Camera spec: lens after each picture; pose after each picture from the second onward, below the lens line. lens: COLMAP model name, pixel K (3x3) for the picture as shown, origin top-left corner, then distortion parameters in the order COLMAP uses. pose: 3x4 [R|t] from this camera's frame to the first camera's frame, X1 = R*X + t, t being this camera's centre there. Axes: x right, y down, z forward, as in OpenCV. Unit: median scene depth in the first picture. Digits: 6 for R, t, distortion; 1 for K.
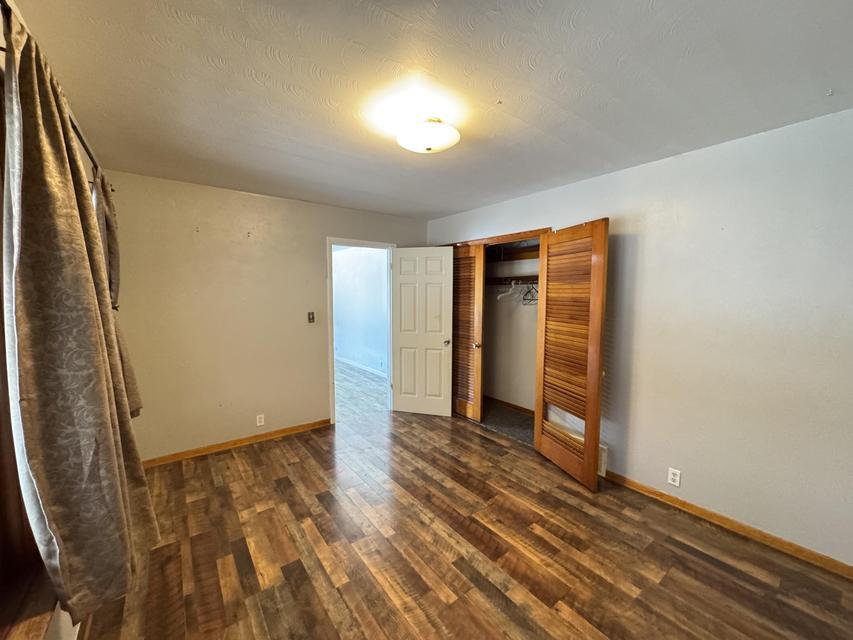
lens RADIAL K [[339.7, 0, 426.3], [0, 339.7, 320.1], [0, 0, 1]] dist [-0.003172, 0.000289]
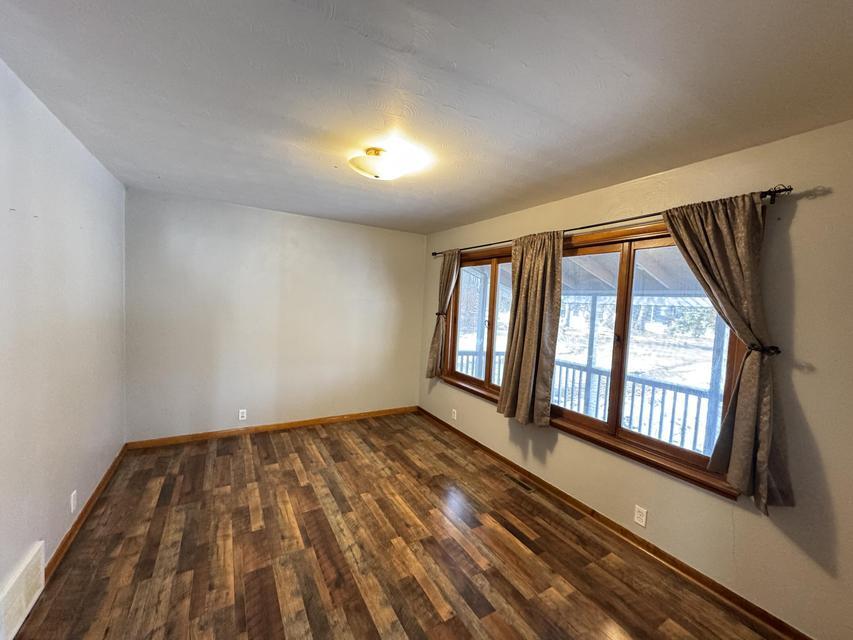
lens RADIAL K [[339.7, 0, 426.8], [0, 339.7, 320.4], [0, 0, 1]] dist [-0.003172, 0.000289]
pose [[-0.991934, -0.058553, 0.112422, -0.287212], [-0.043489, 0.990287, 0.132063, -0.181895], [-0.119063, 0.126109, -0.984846, 1.993934]]
